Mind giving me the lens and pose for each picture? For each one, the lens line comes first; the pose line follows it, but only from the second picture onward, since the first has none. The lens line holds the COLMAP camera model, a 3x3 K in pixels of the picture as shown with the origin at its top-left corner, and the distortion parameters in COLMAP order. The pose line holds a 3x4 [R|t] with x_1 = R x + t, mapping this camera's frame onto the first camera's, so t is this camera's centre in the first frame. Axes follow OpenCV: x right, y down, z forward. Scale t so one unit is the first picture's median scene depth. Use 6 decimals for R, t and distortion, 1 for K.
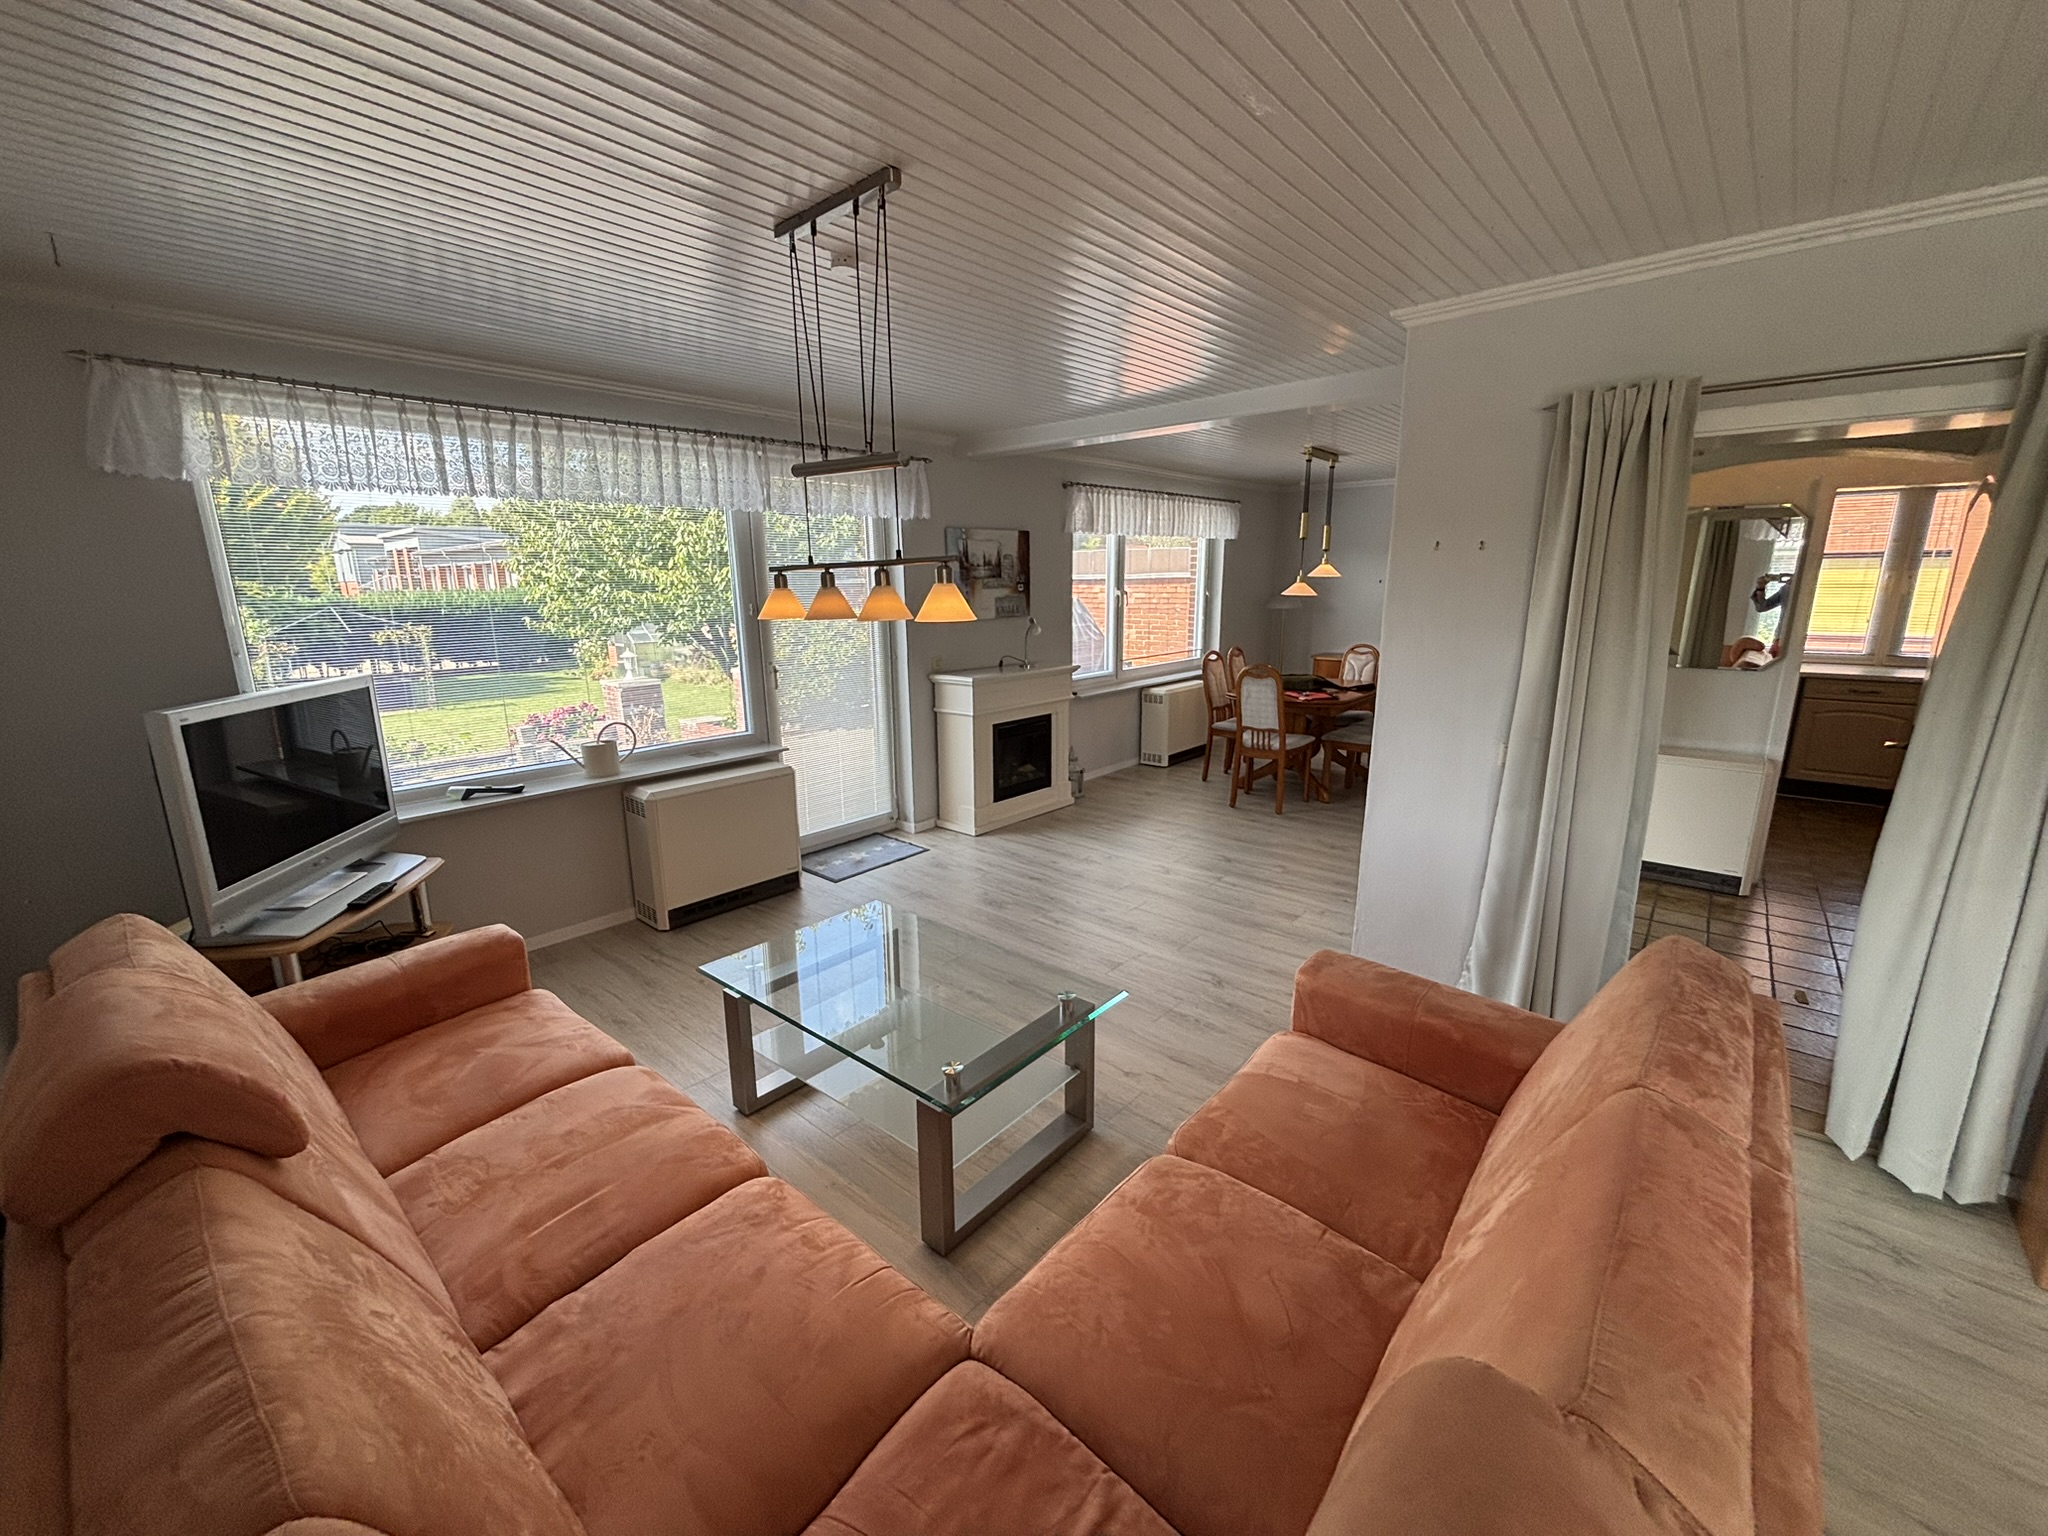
lens RADIAL K [[814.5, 0, 1027.0], [0, 814.5, 764.6], [0, 0, 1]] dist [-0.000670, -0.000072]
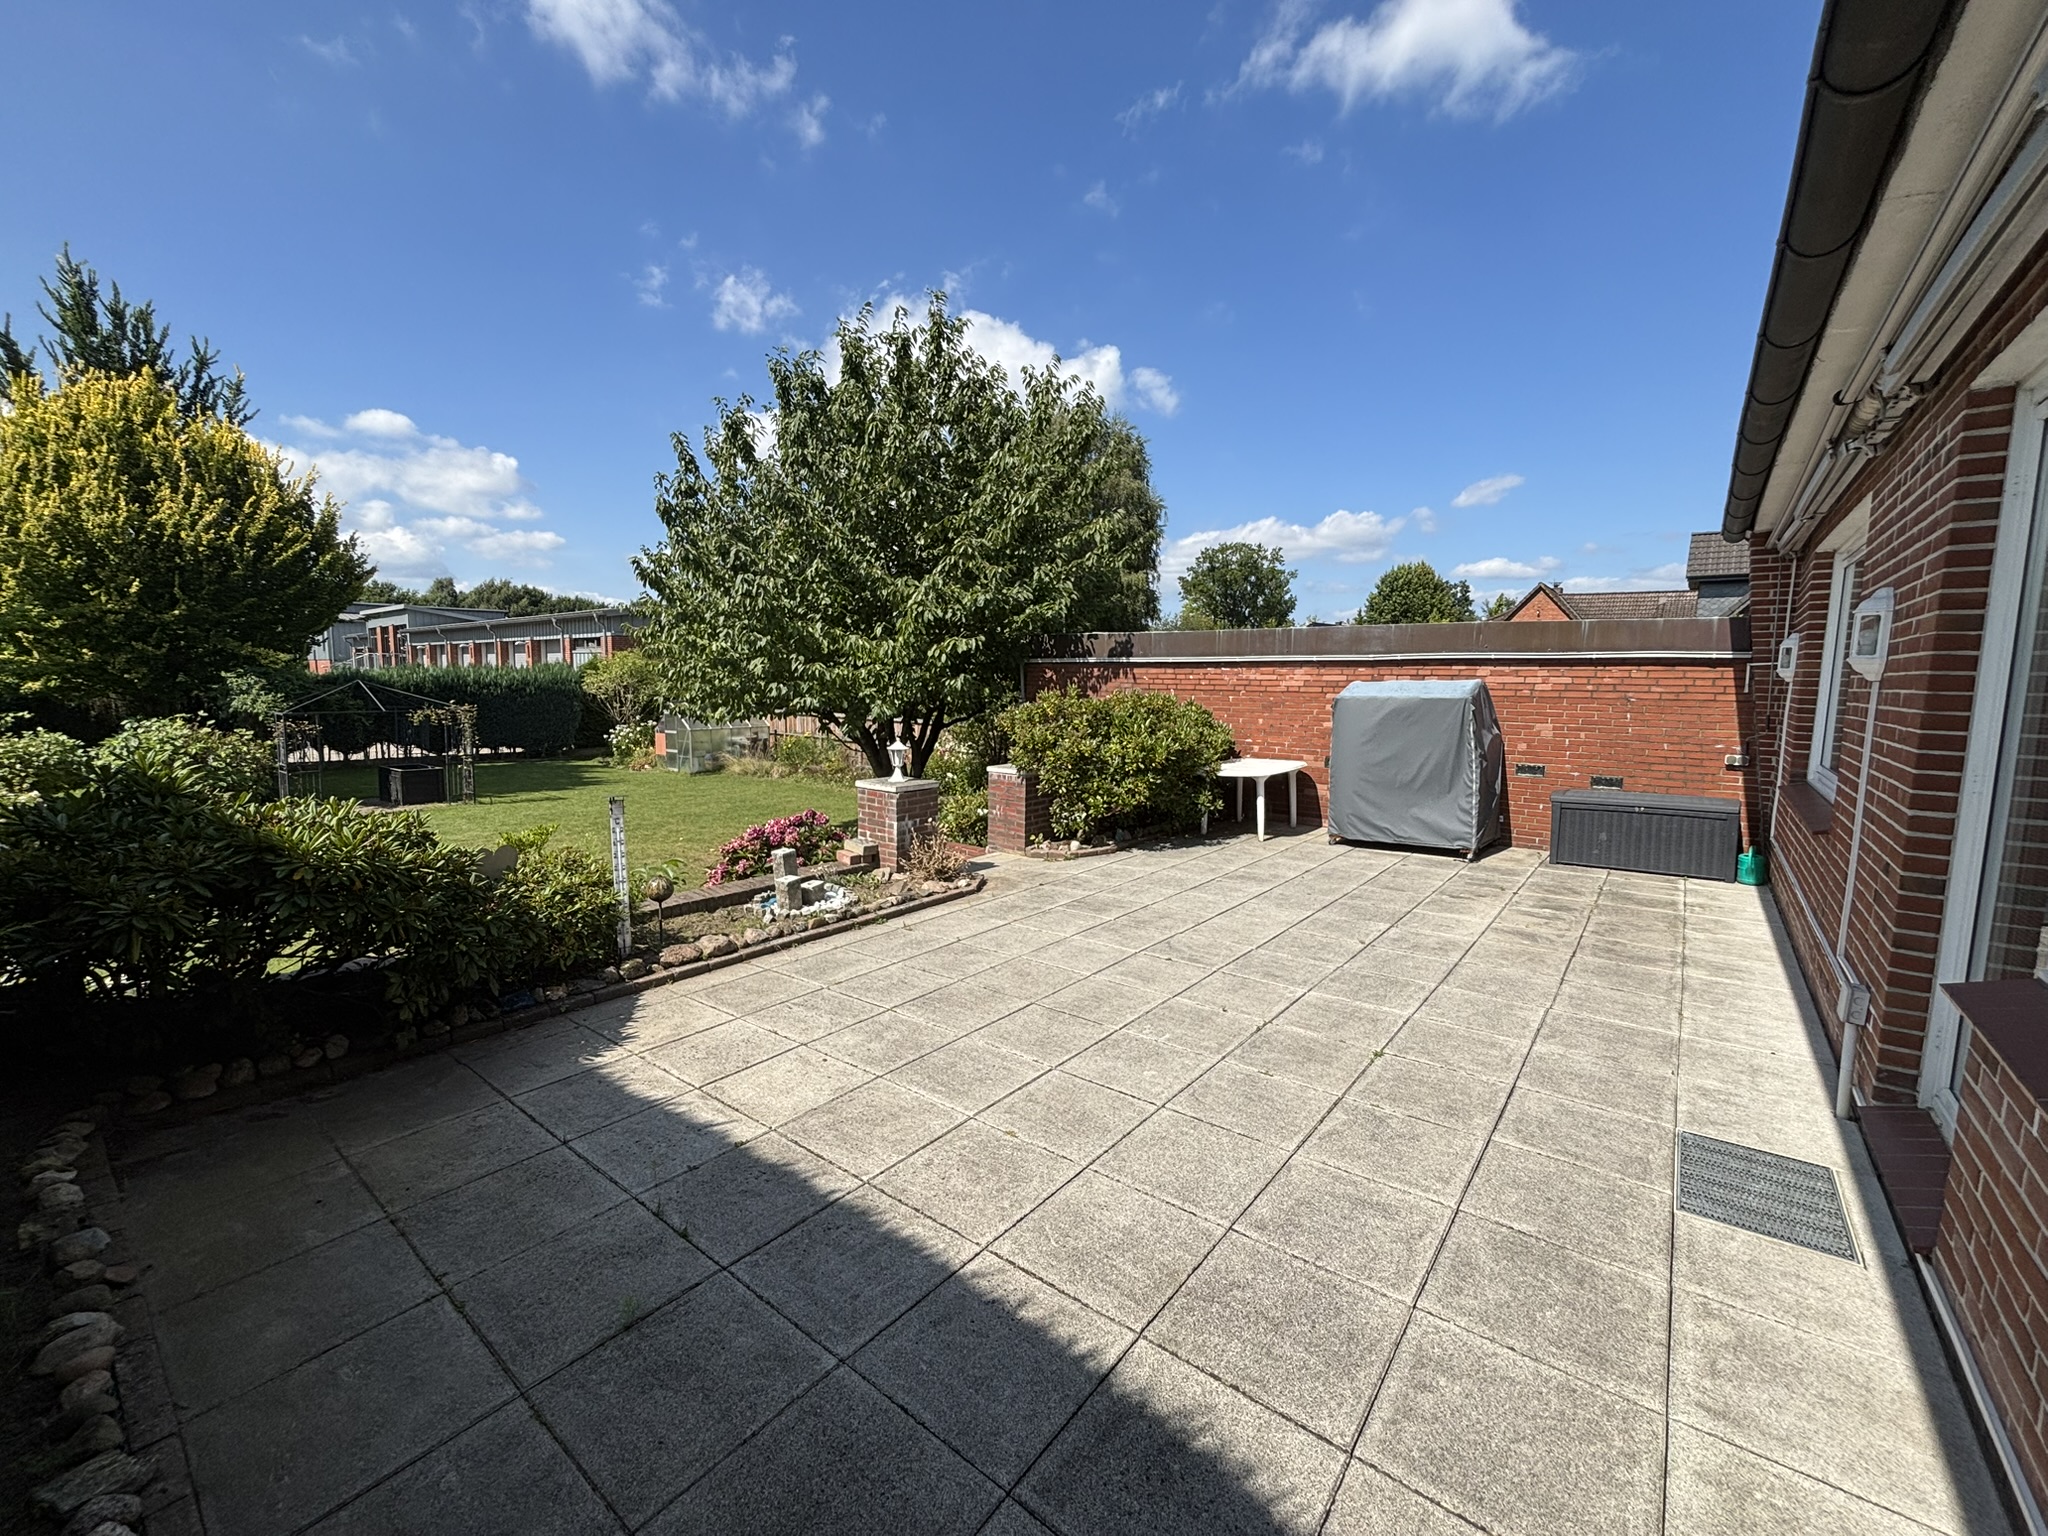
lens RADIAL K [[821.2, 0, 1024.0], [0, 821.2, 768.0], [0, 0, 1]] dist [-0.000327, -0.000132]
pose [[0.999196, 0.016209, 0.036663, -0.117699], [-0.012077, 0.993832, -0.110234, -0.011194], [-0.038224, 0.109703, 0.993229, 0.083696]]
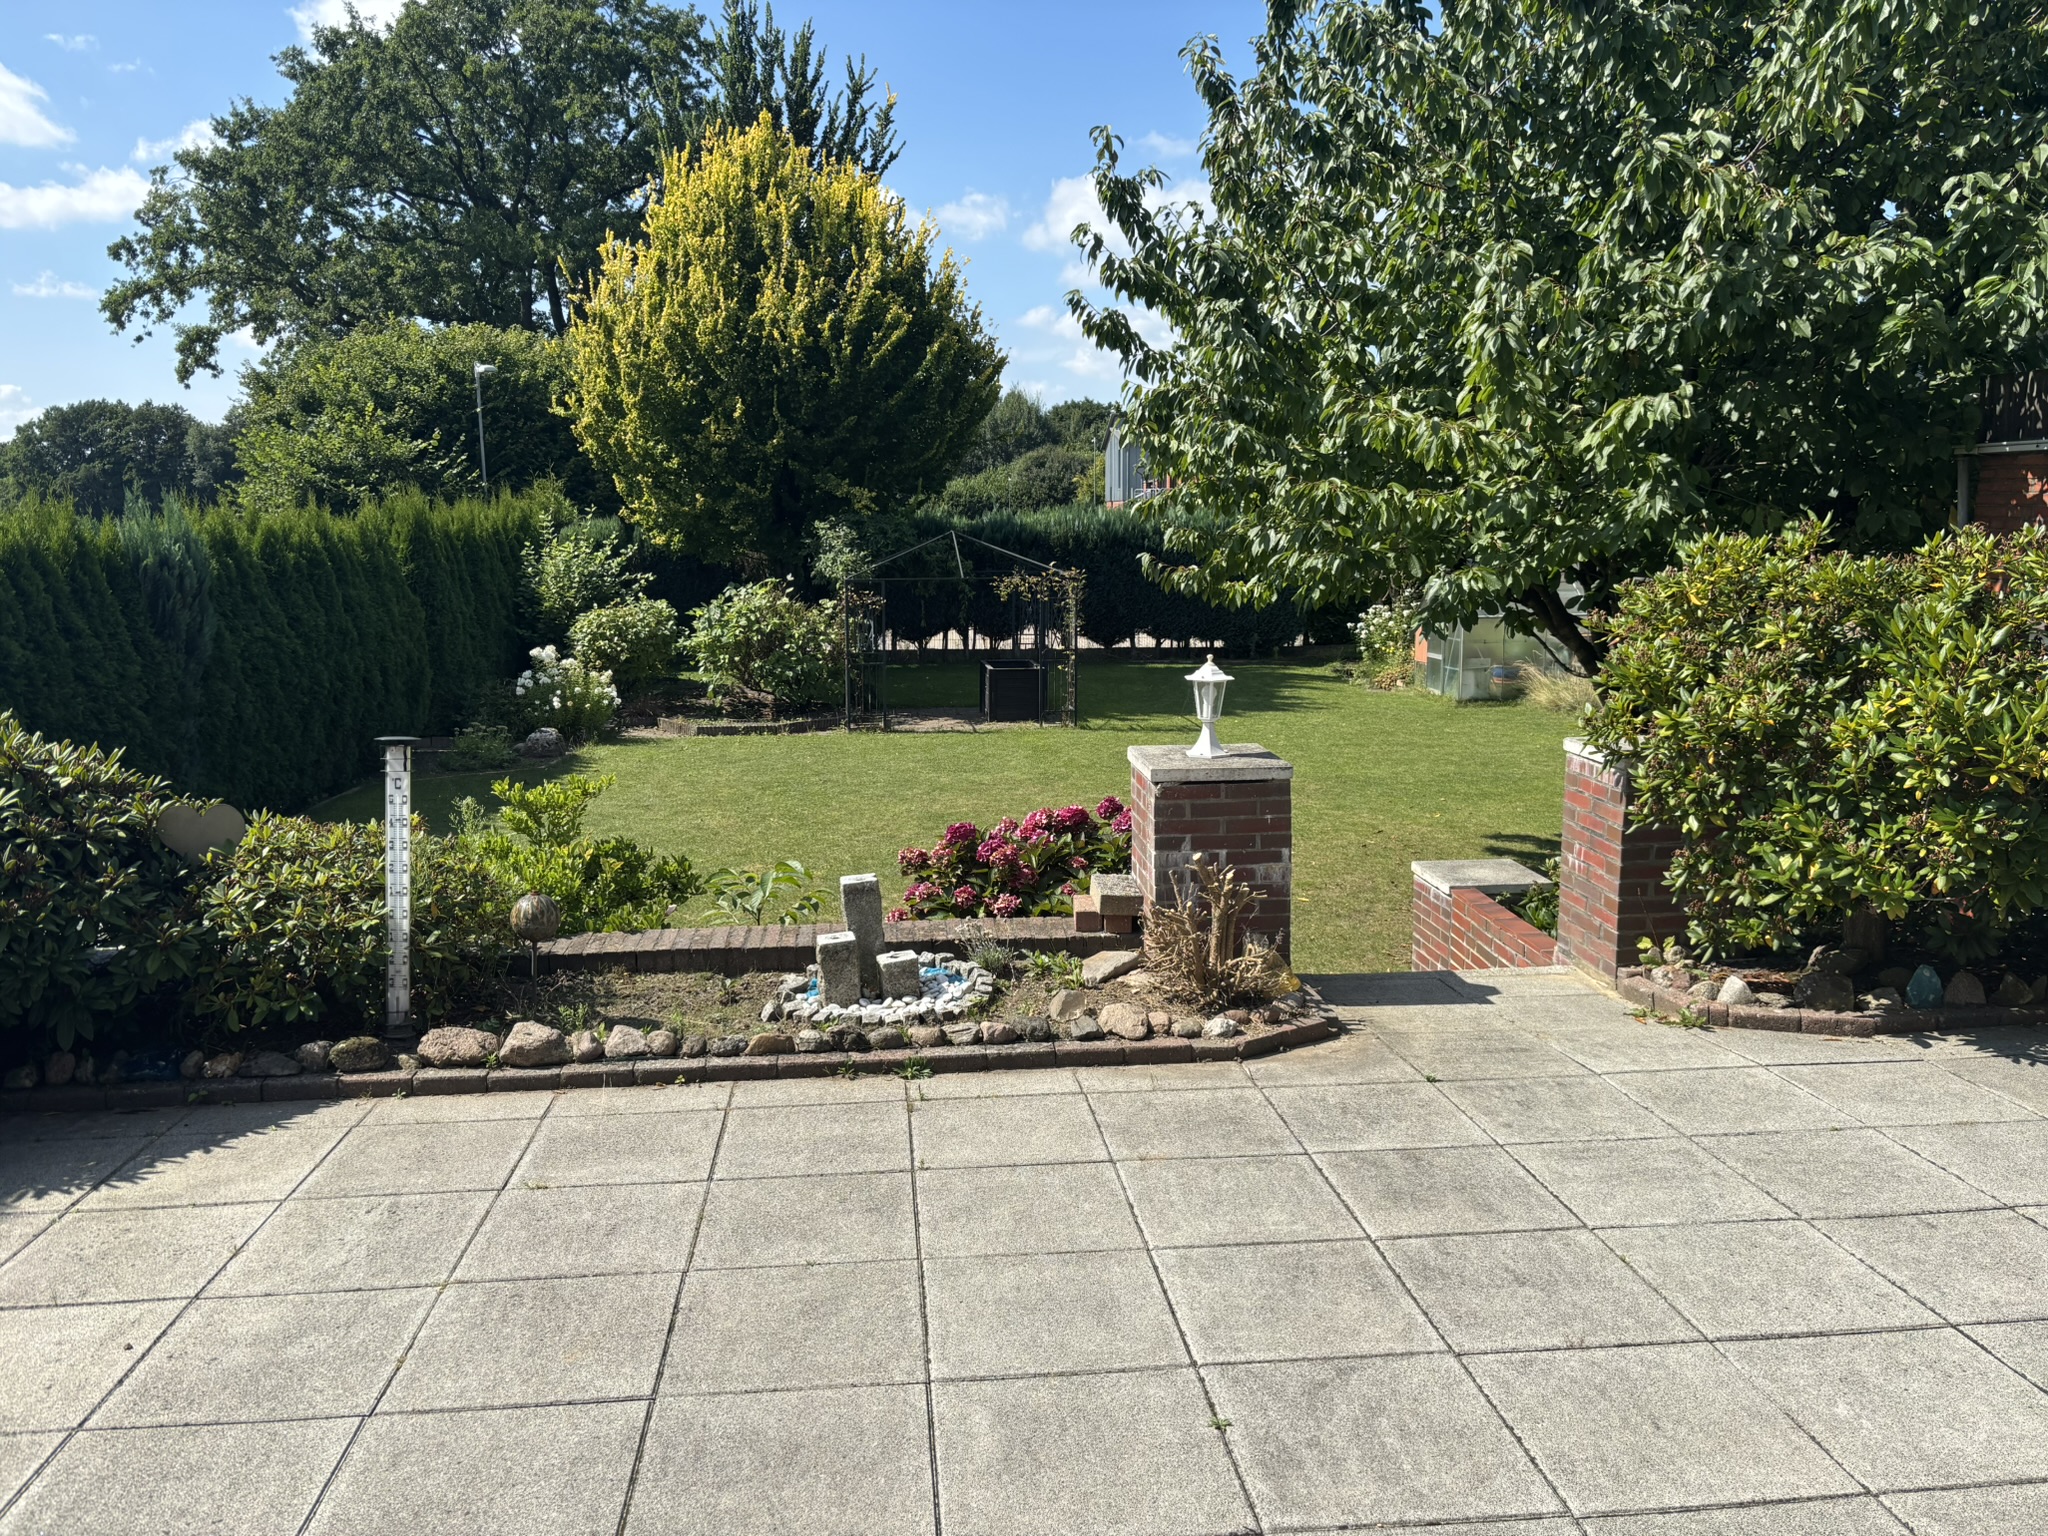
lens RADIAL K [[1543.3, 0, 1024.0], [0, 1543.3, 768.0], [0, 0, 1]] dist [0.042732, -0.066598]
pose [[0.721677, 0.113808, -0.682810, -0.042217], [-0.149114, 0.988794, 0.007206, -0.027521], [0.675979, 0.096616, 0.730560, 0.158632]]
